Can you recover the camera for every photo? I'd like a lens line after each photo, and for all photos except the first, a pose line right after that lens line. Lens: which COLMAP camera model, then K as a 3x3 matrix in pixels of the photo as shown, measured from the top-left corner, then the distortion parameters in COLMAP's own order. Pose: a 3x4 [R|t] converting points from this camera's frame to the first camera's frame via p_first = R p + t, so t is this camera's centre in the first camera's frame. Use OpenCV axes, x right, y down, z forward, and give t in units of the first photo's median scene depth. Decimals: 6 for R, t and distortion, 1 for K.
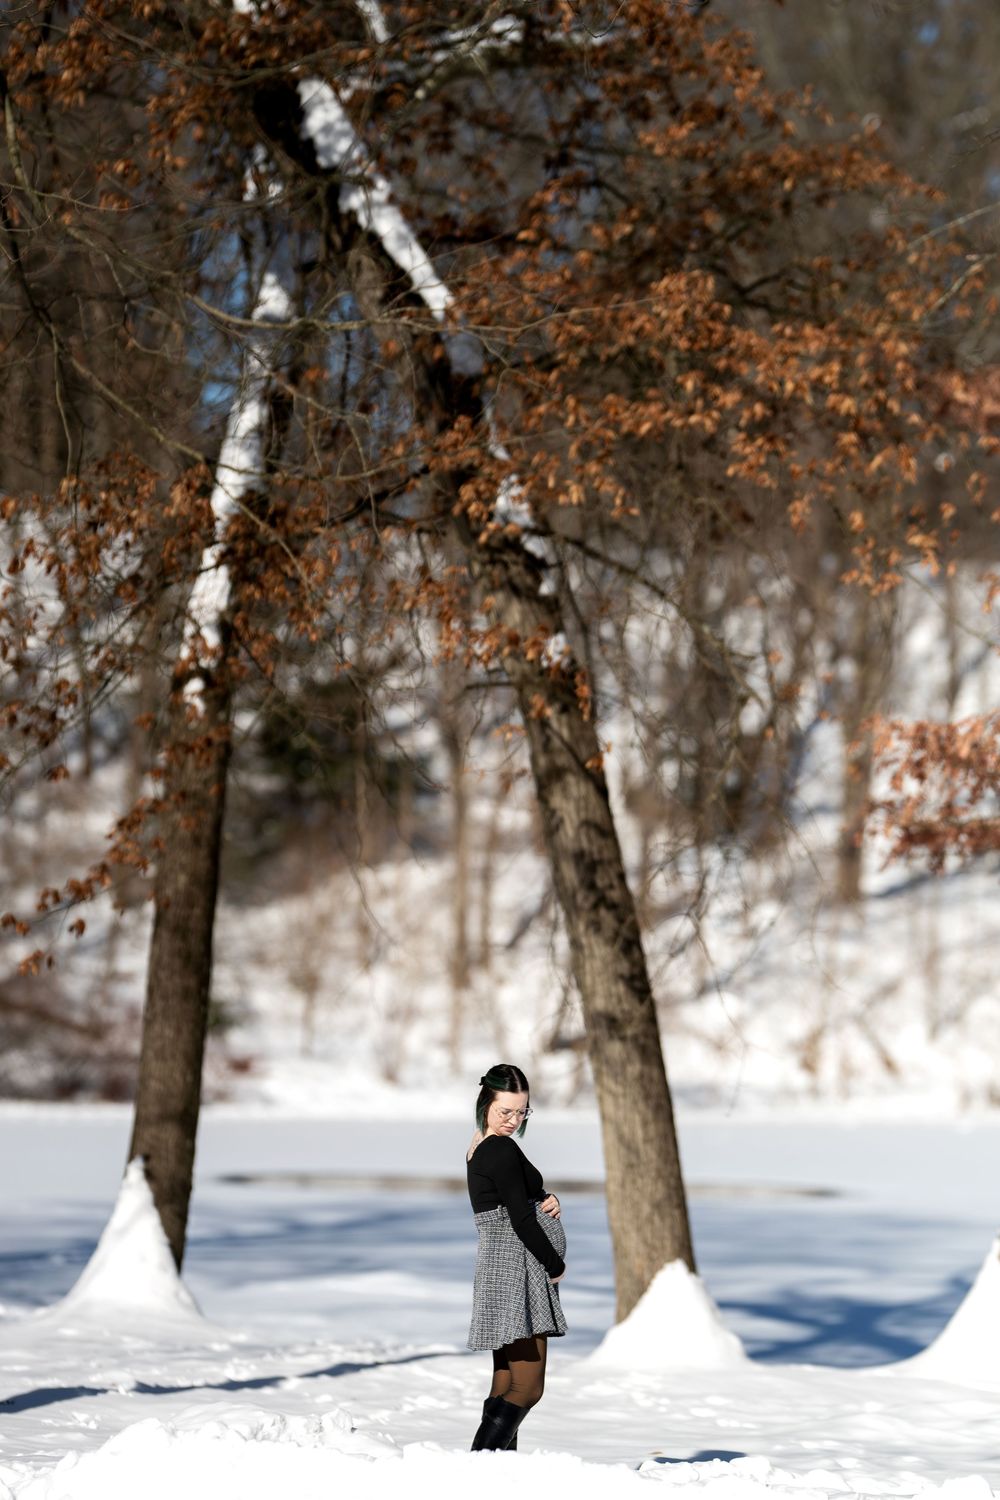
lens RADIAL K [[6626.2, 0, 500.0], [0, 6626.2, 750.0], [0, 0, 1]] dist [0.264077, 0.189983]
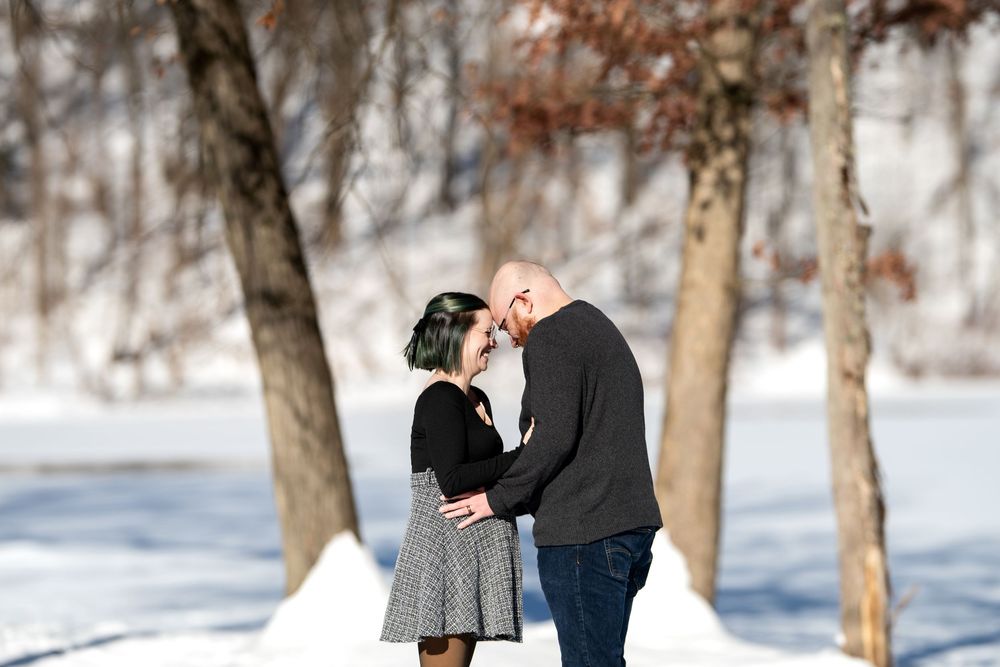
lens RADIAL K [[4729.0, 0, 500.0], [0, 4729.0, 333.5], [0, 0, 1]] dist [0.138650, 0.056333]
pose [[0.995025, -0.037976, 0.092101, -0.015168], [0.034313, 0.998568, 0.041041, 0.017125], [-0.093528, -0.037677, 0.994904, 0.272495]]
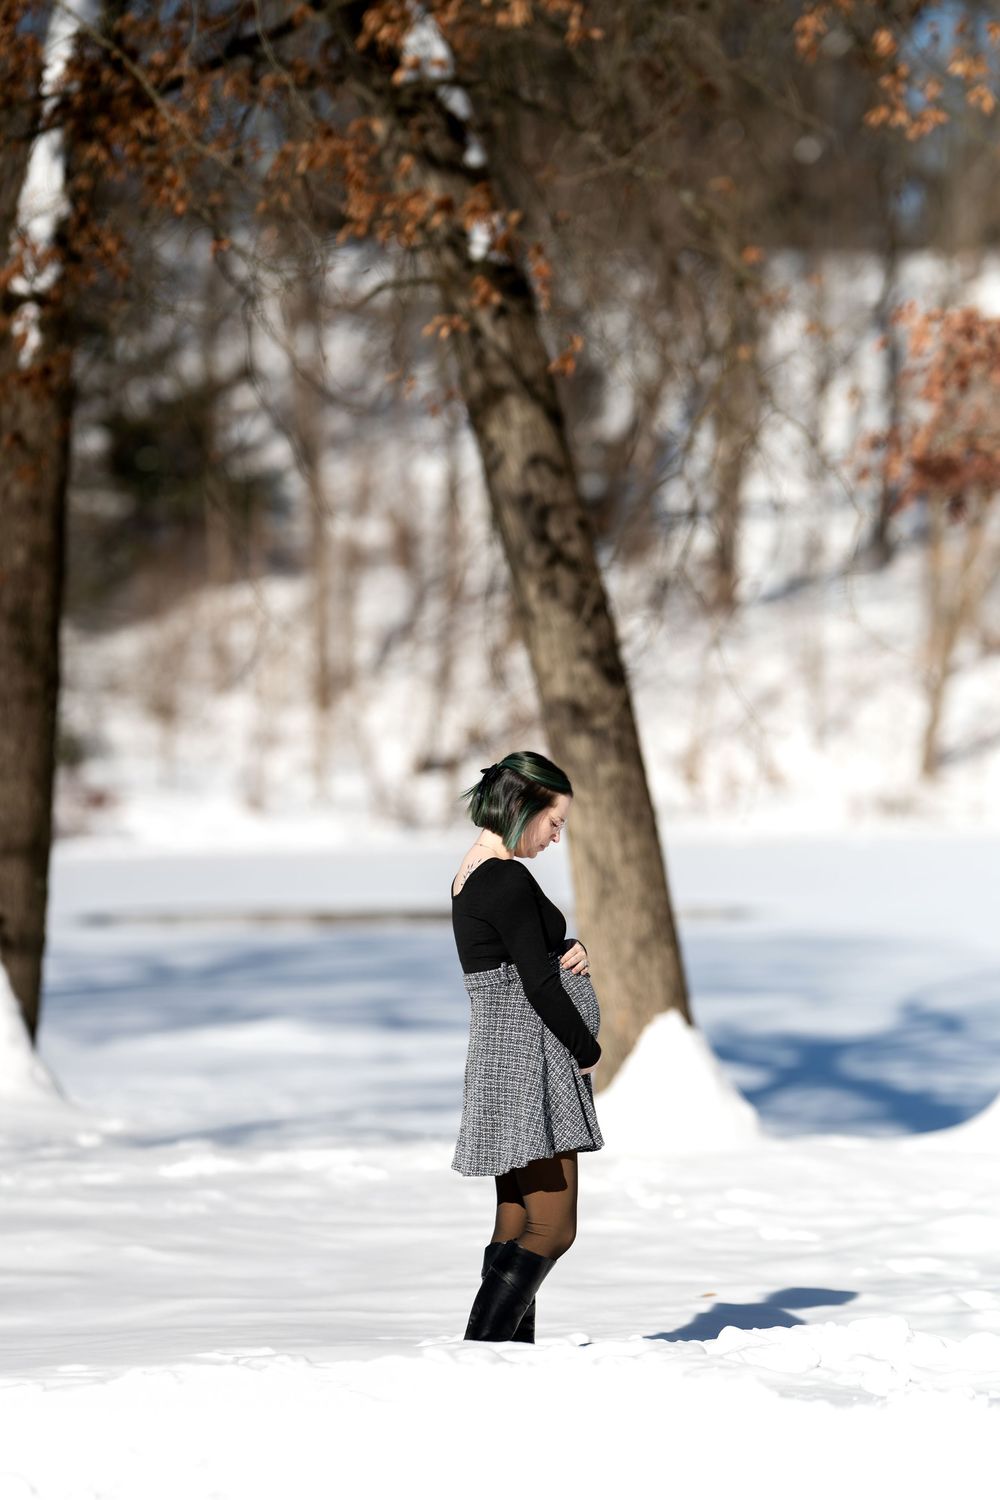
lens RADIAL K [[6626.2, 0, 500.0], [0, 6626.2, 750.0], [0, 0, 1]] dist [0.264077, 0.189983]
pose [[0.999206, -0.033152, 0.022084, -0.009368], [0.032216, 0.998620, 0.041477, 0.012806], [-0.023428, -0.040733, 0.998895, 0.217675]]
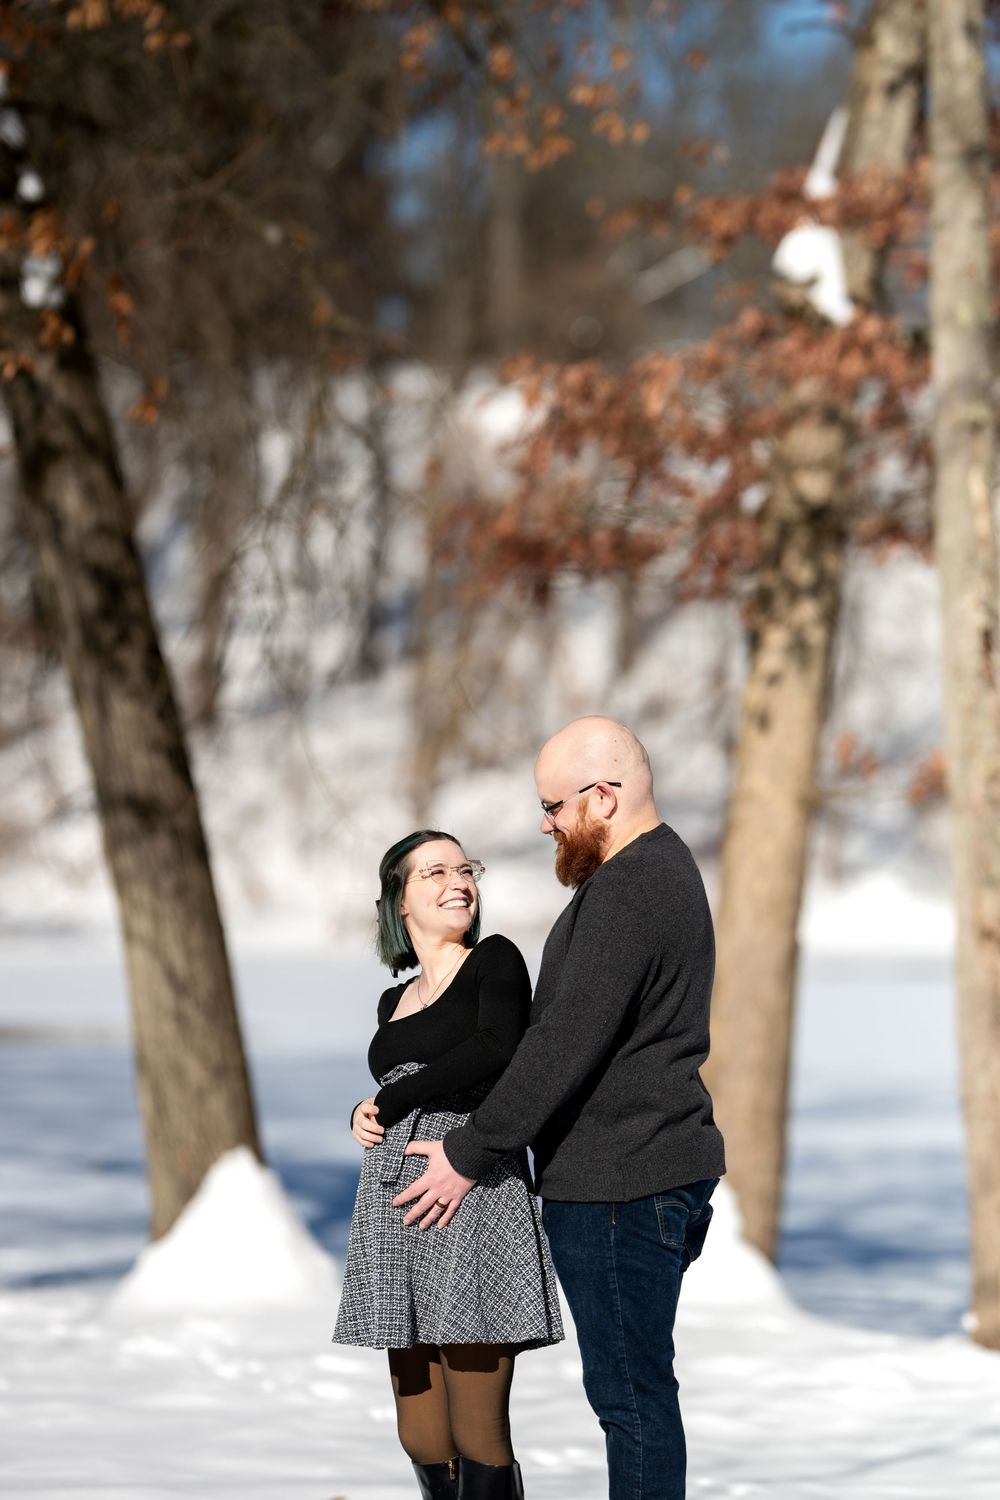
lens RADIAL K [[6626.2, 0, 500.0], [0, 6626.2, 750.0], [0, 0, 1]] dist [0.264077, 0.189983]
pose [[0.994551, -0.021248, 0.102059, -0.016086], [0.018683, 0.999487, 0.026021, 0.016970], [-0.102559, -0.023972, 0.994438, 0.300026]]
